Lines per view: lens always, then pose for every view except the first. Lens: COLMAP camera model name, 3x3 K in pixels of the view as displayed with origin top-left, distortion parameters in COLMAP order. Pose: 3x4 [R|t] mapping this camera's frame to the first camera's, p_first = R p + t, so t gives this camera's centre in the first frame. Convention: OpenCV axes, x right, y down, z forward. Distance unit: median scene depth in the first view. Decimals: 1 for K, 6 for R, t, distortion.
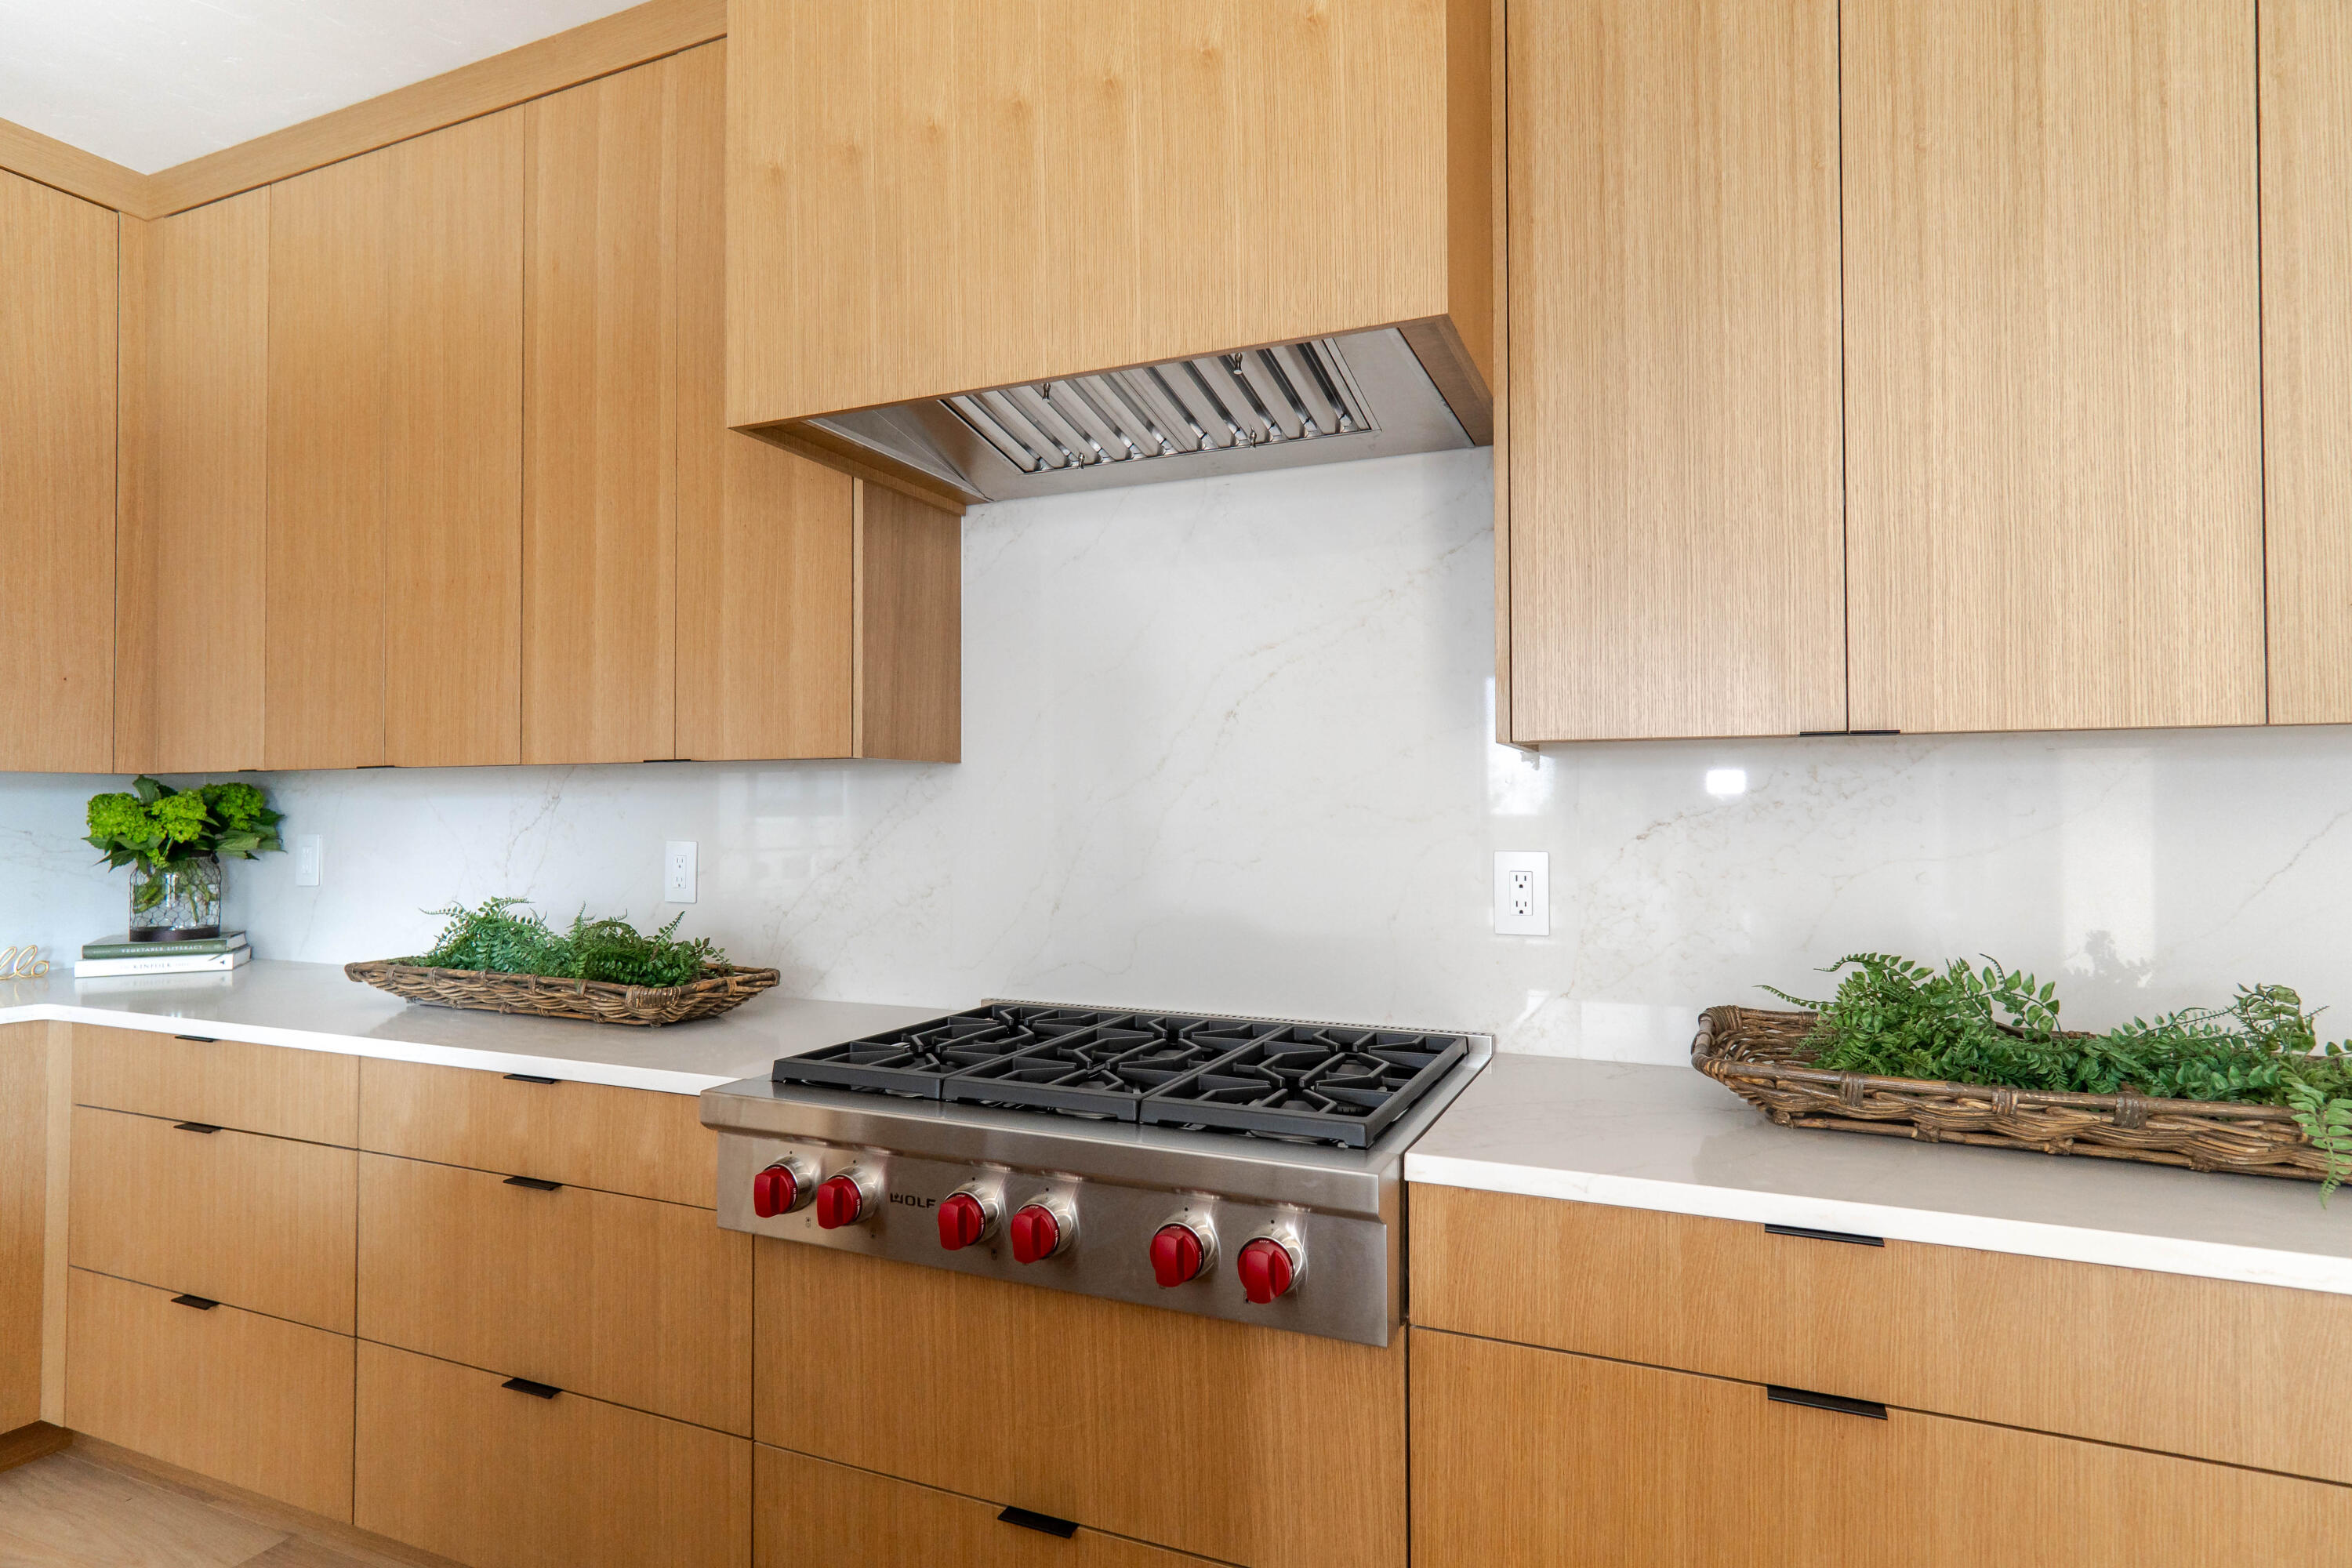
lens RADIAL K [[1265.0, 0, 1163.6], [0, 1265.0, 779.3], [0, 0, 1]] dist [-0.000403, 0.002125]
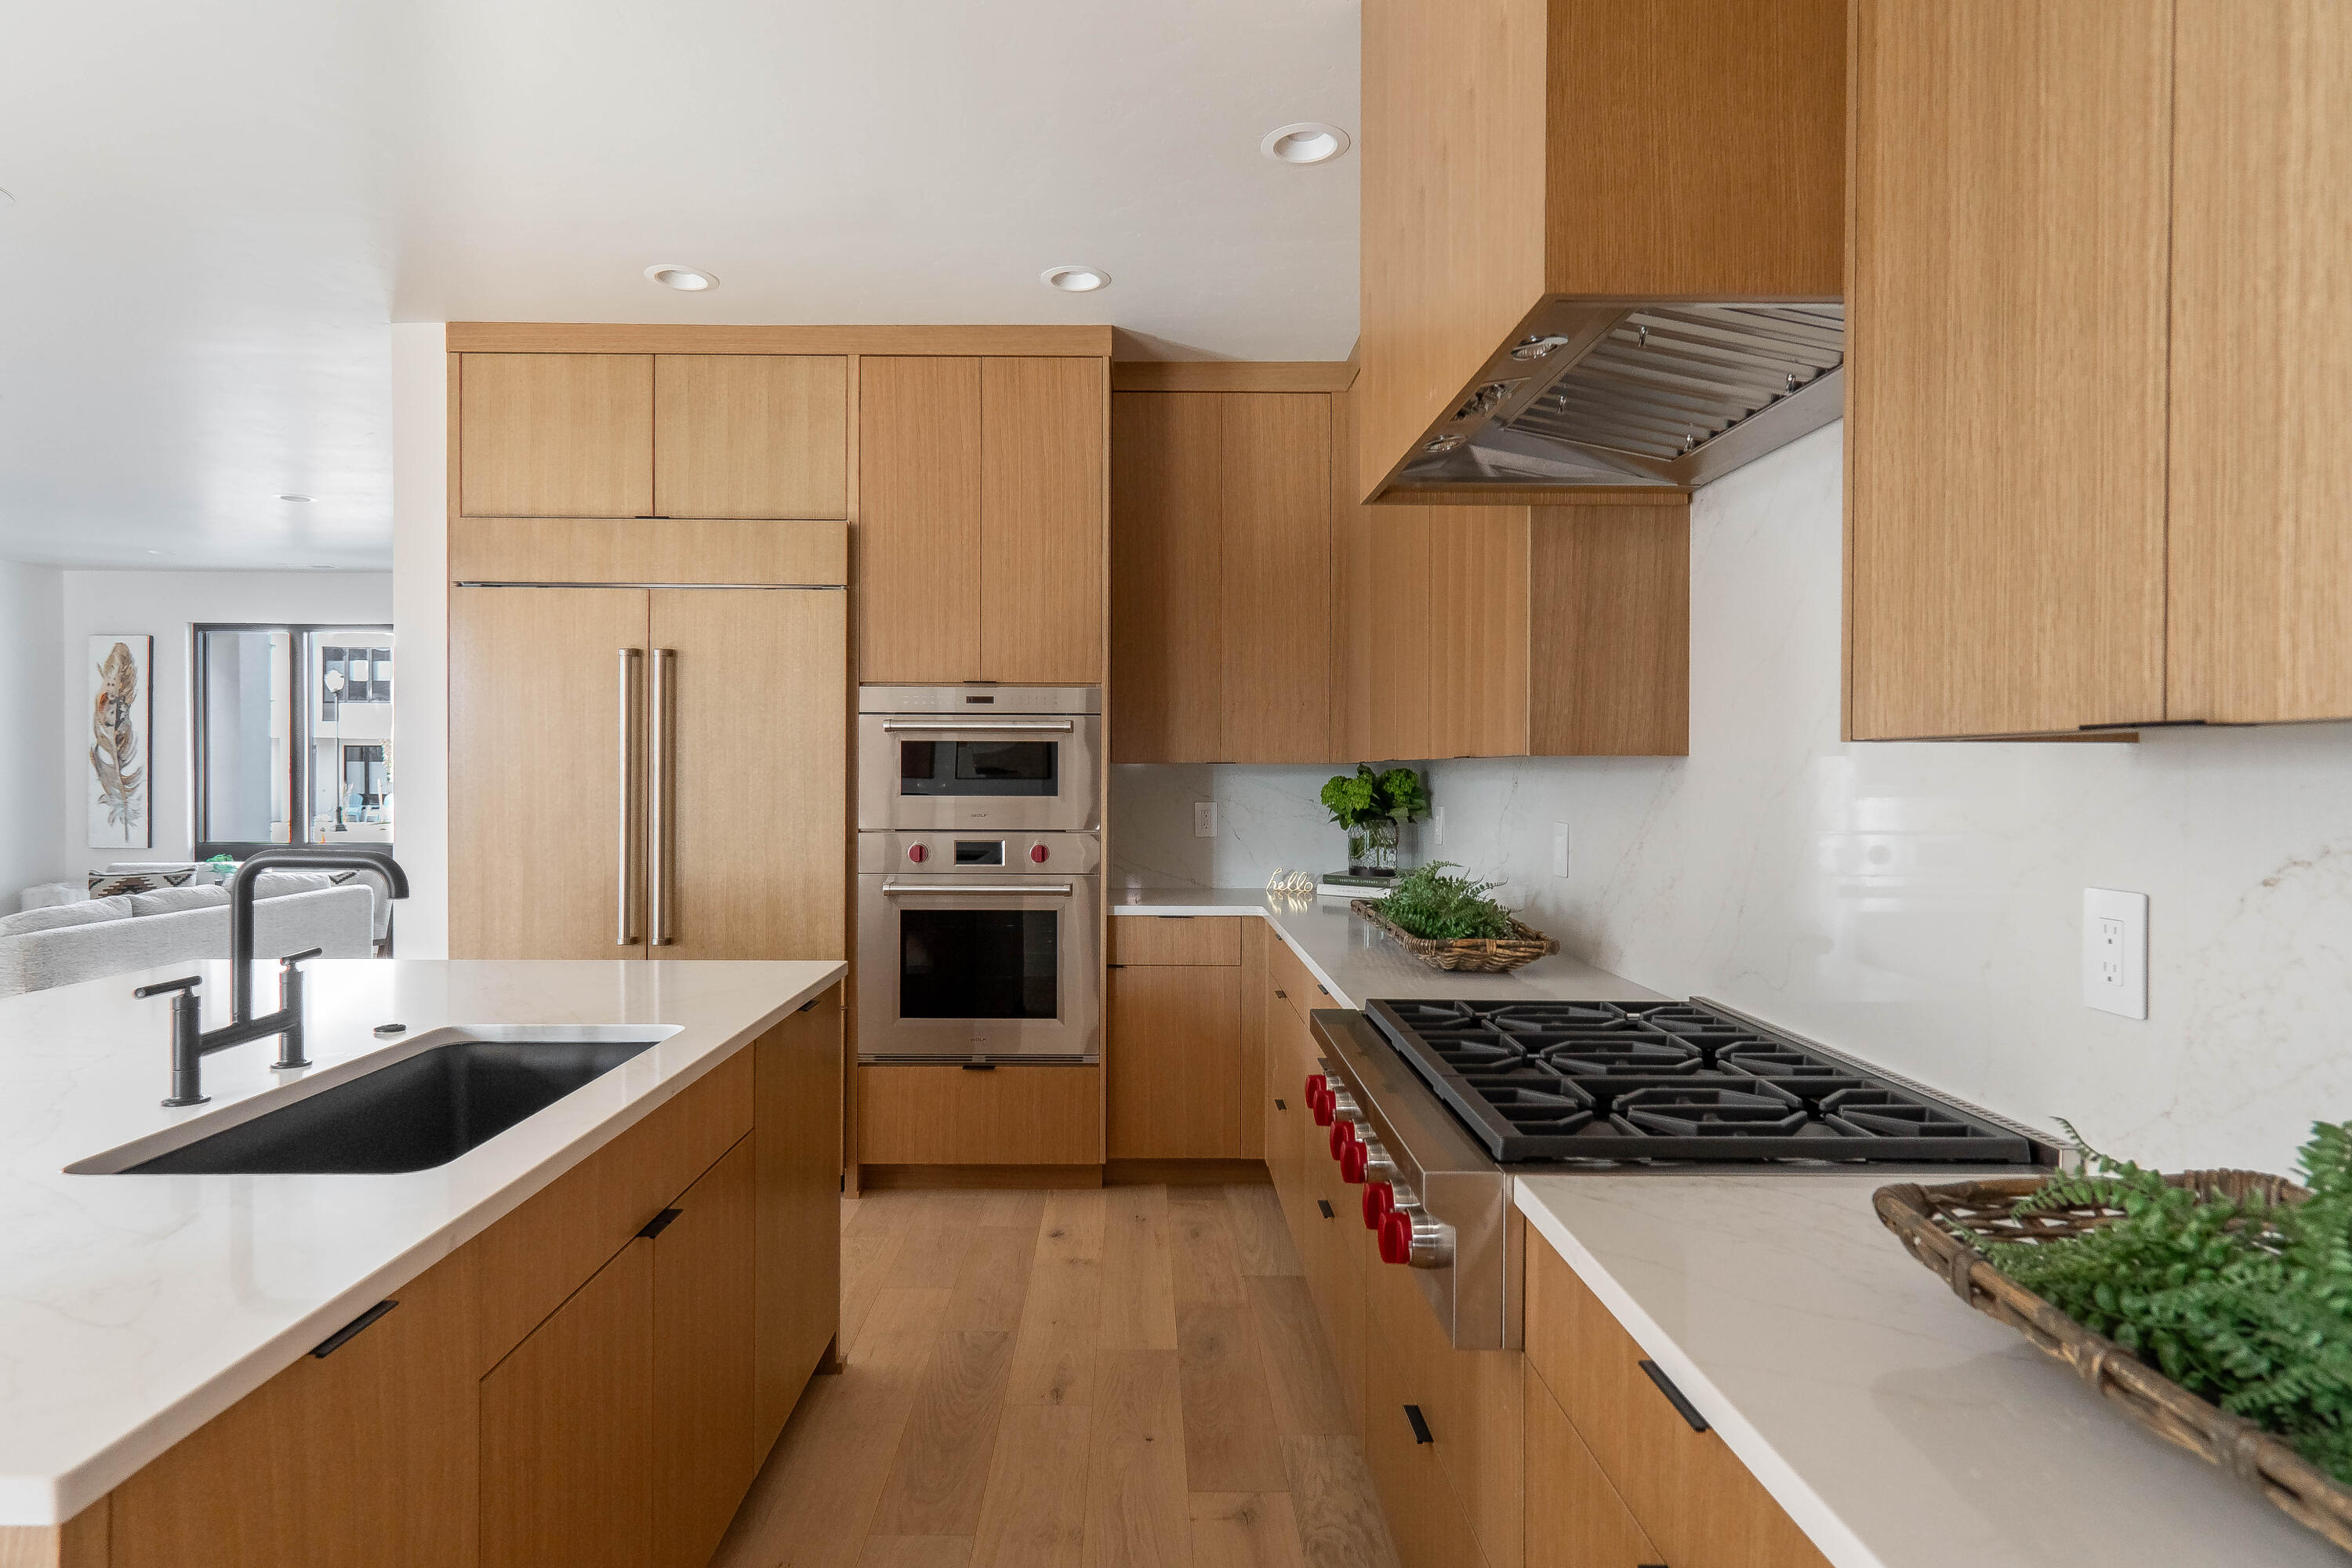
lens RADIAL K [[1265.0, 0, 1161.2], [0, 1265.0, 782.6], [0, 0, 1]] dist [-0.000403, 0.002125]
pose [[0.428262, 0.012766, -0.903565, 0.858599], [0.011808, 0.999736, 0.019721, -0.026116], [0.903578, -0.019115, 0.427998, 0.312800]]
